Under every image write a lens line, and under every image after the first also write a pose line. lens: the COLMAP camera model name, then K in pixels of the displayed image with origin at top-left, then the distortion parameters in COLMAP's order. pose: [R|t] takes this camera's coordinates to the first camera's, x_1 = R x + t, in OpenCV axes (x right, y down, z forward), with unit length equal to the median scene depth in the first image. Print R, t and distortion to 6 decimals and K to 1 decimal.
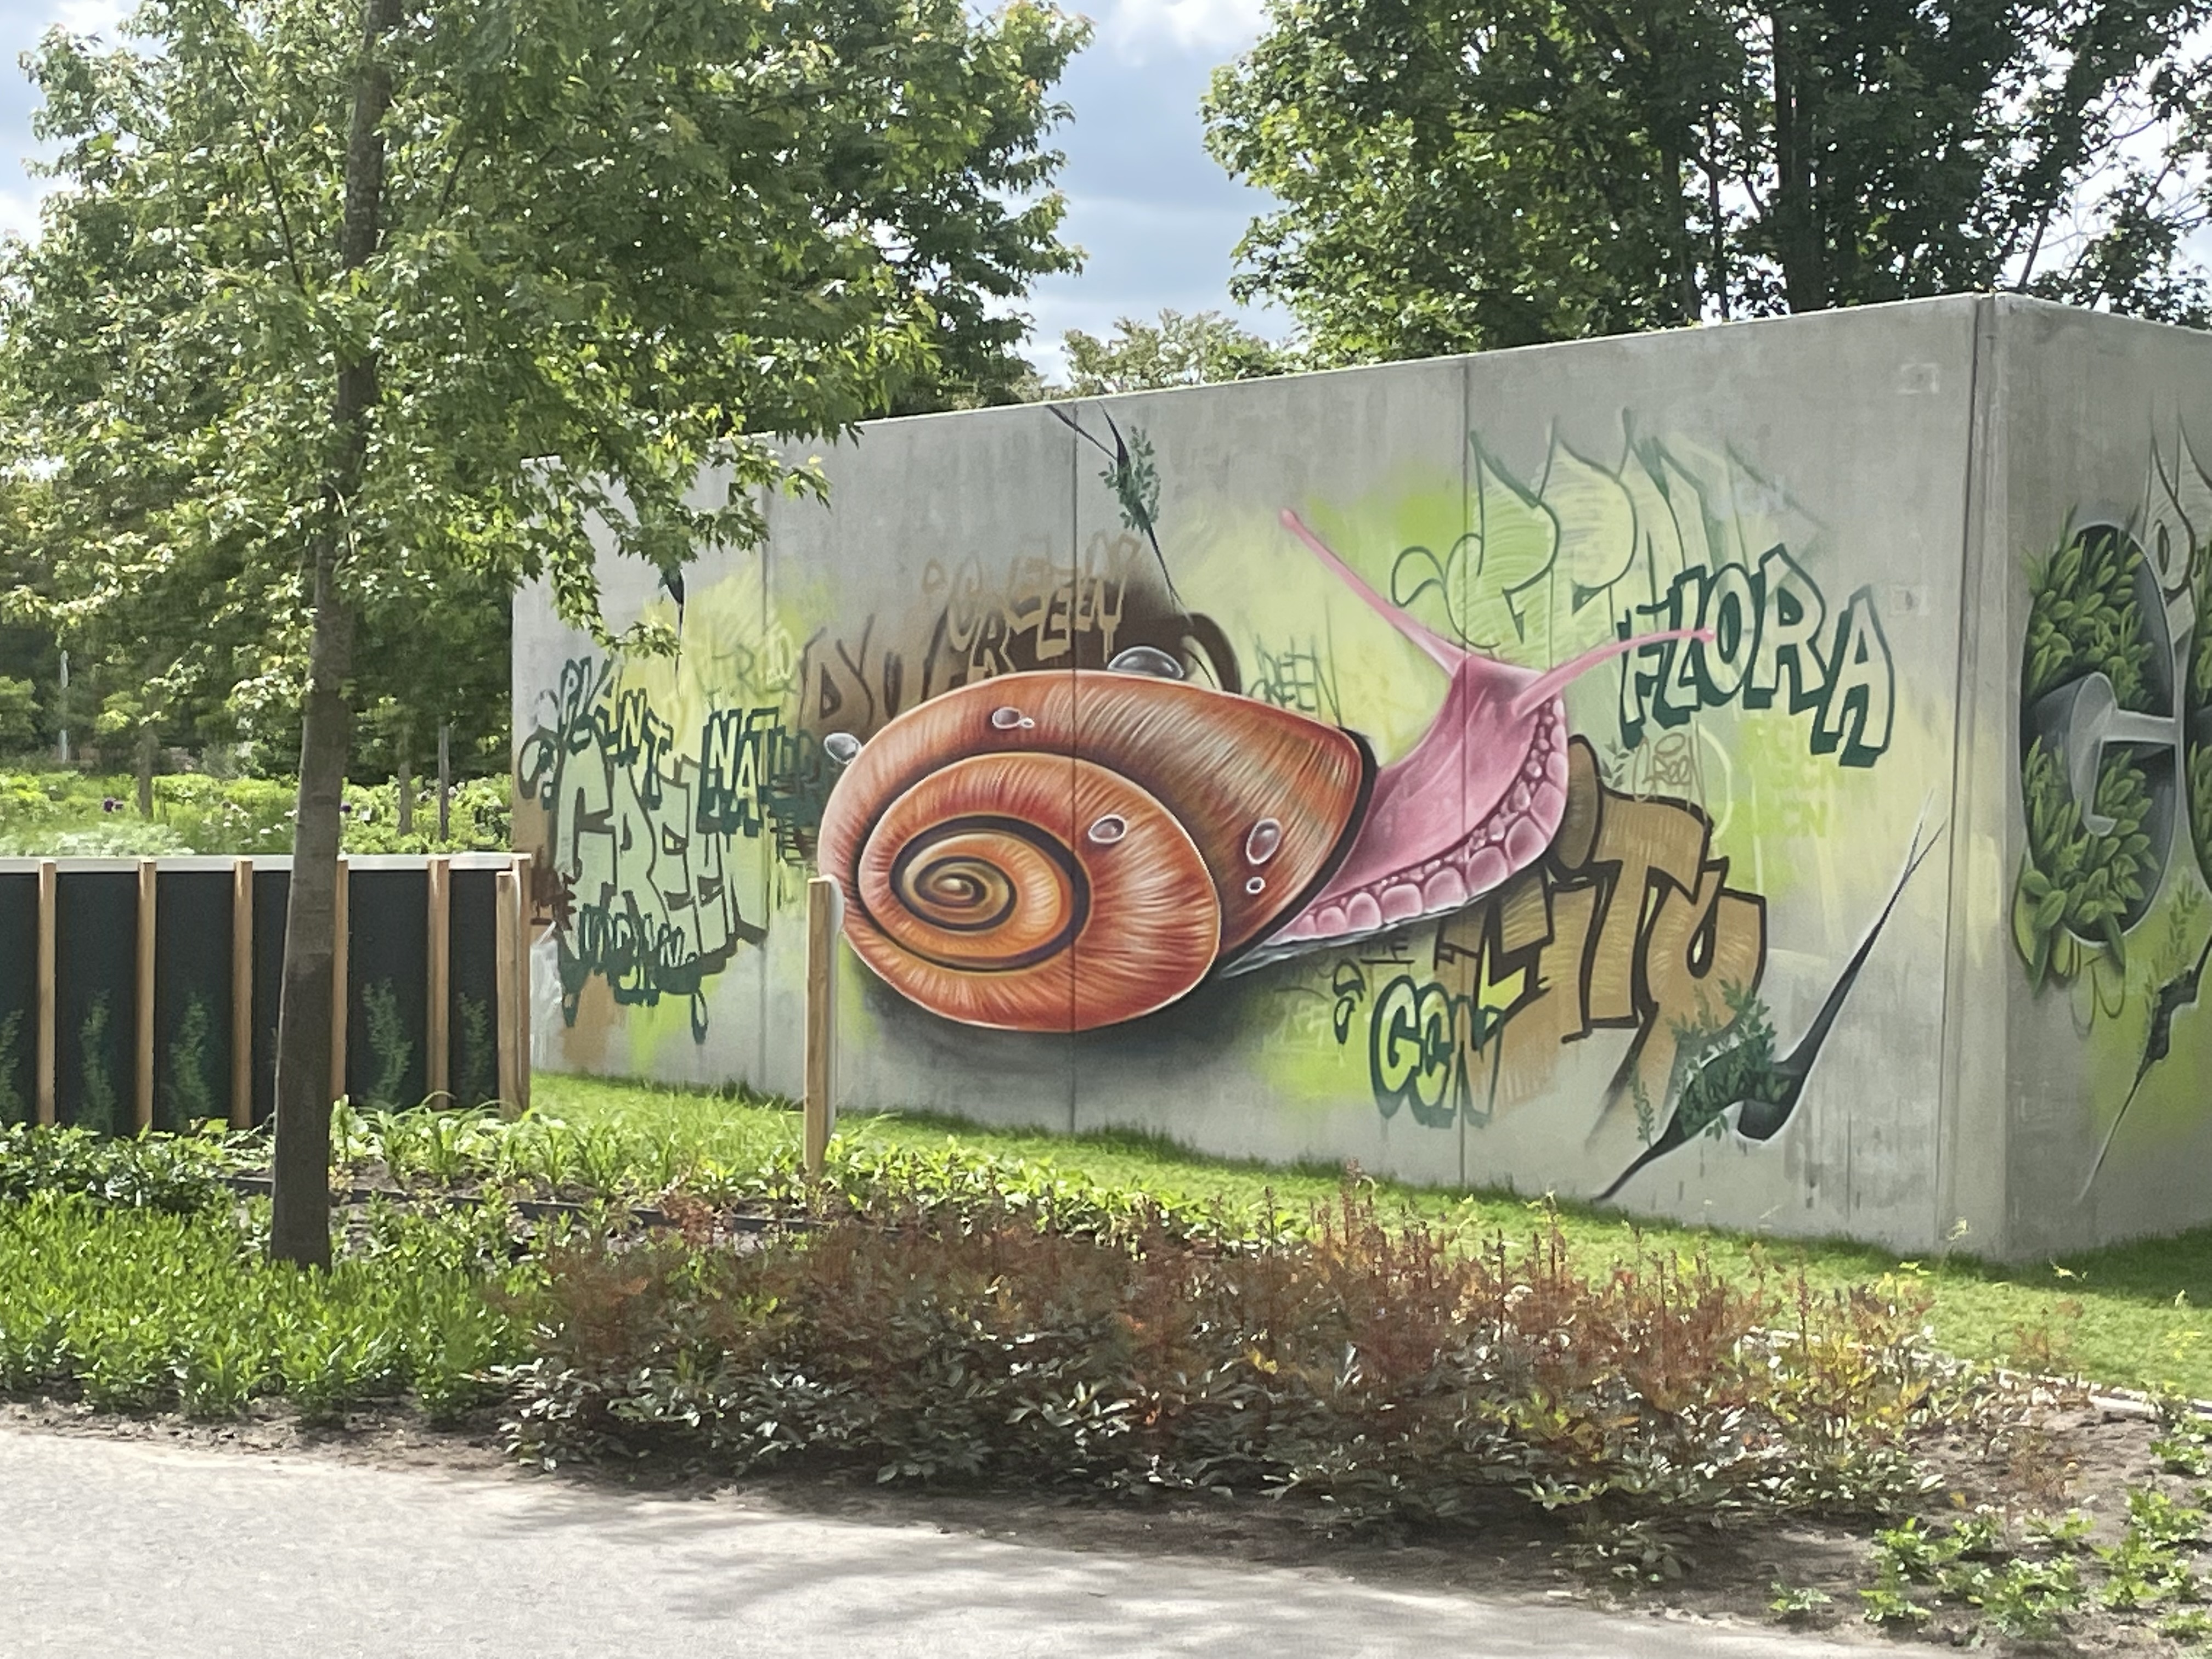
lens RADIAL K [[4395.2, 0, 1106.0], [0, 4395.2, 828.4], [0, 0, 1]] dist [0.069590, 0.000000]
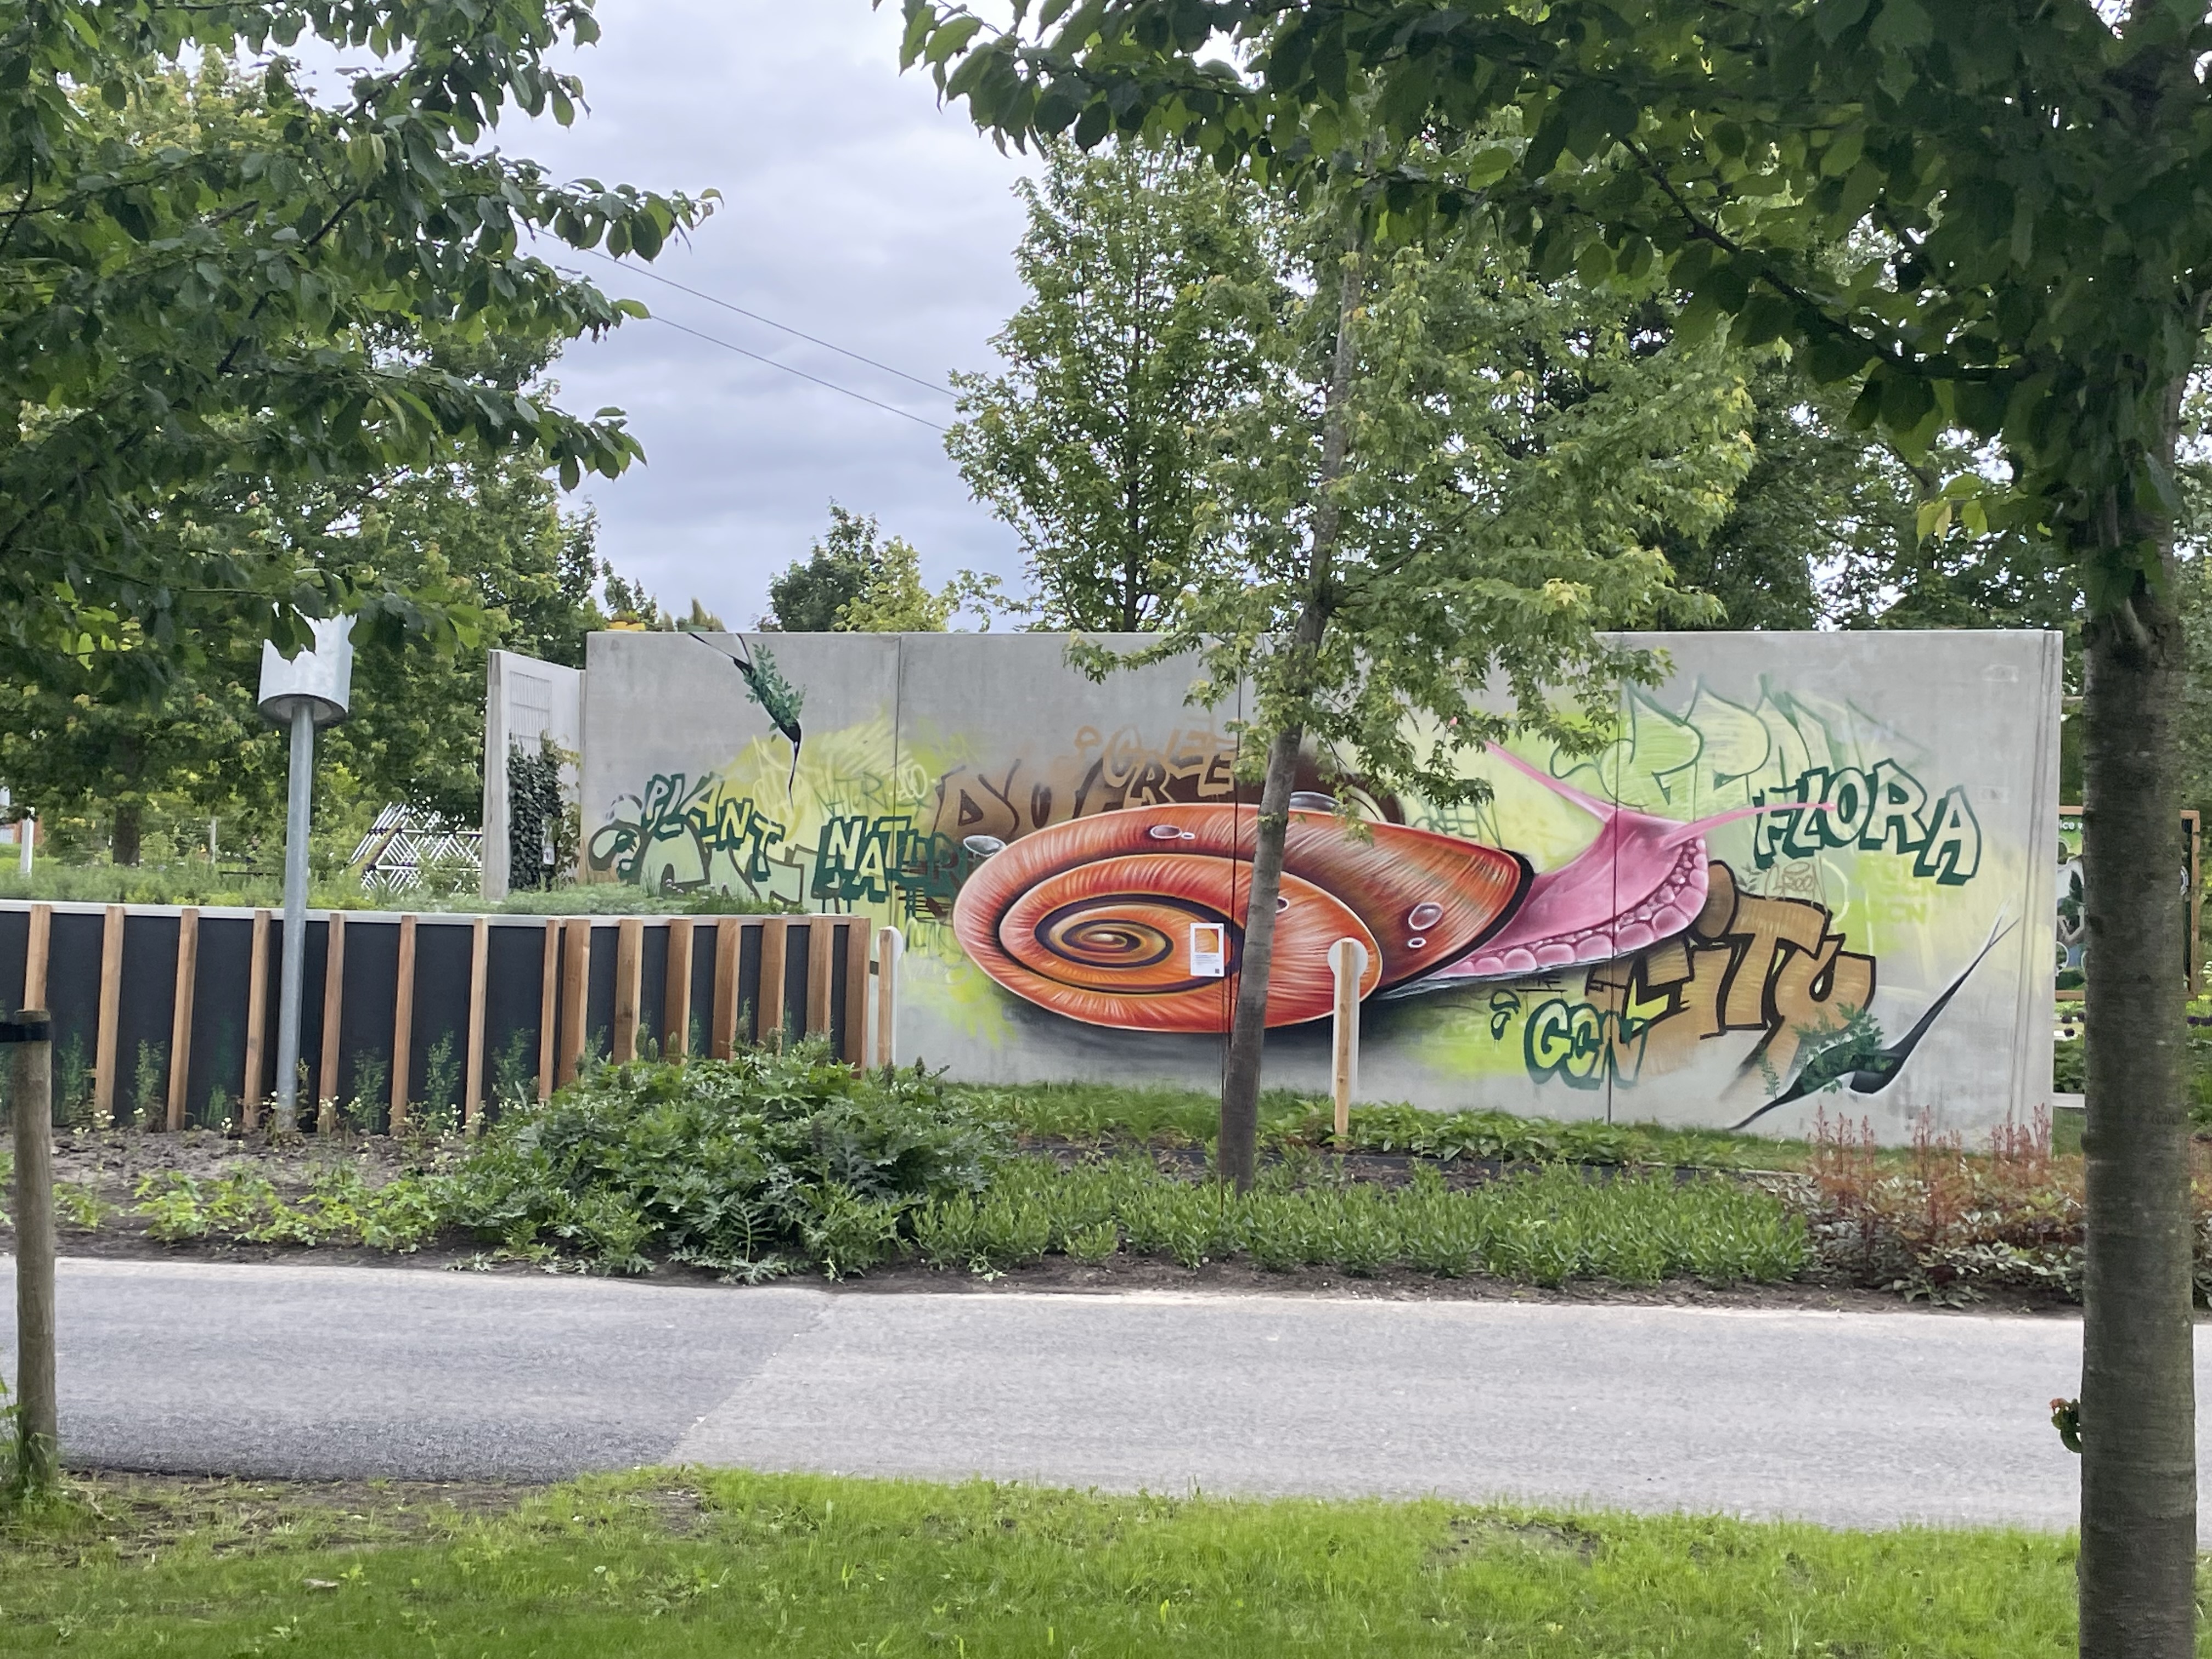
lens RADIAL K [[2966.3, 0, 1106.0], [0, 2966.3, 826.4], [0, 0, 1]] dist [0.107411, 0.000000]
pose [[0.840247, 0.026134, 0.541573, -0.694110], [-0.018414, 0.999637, -0.019670, -0.006709], [-0.541891, 0.006555, 0.840423, 0.141239]]
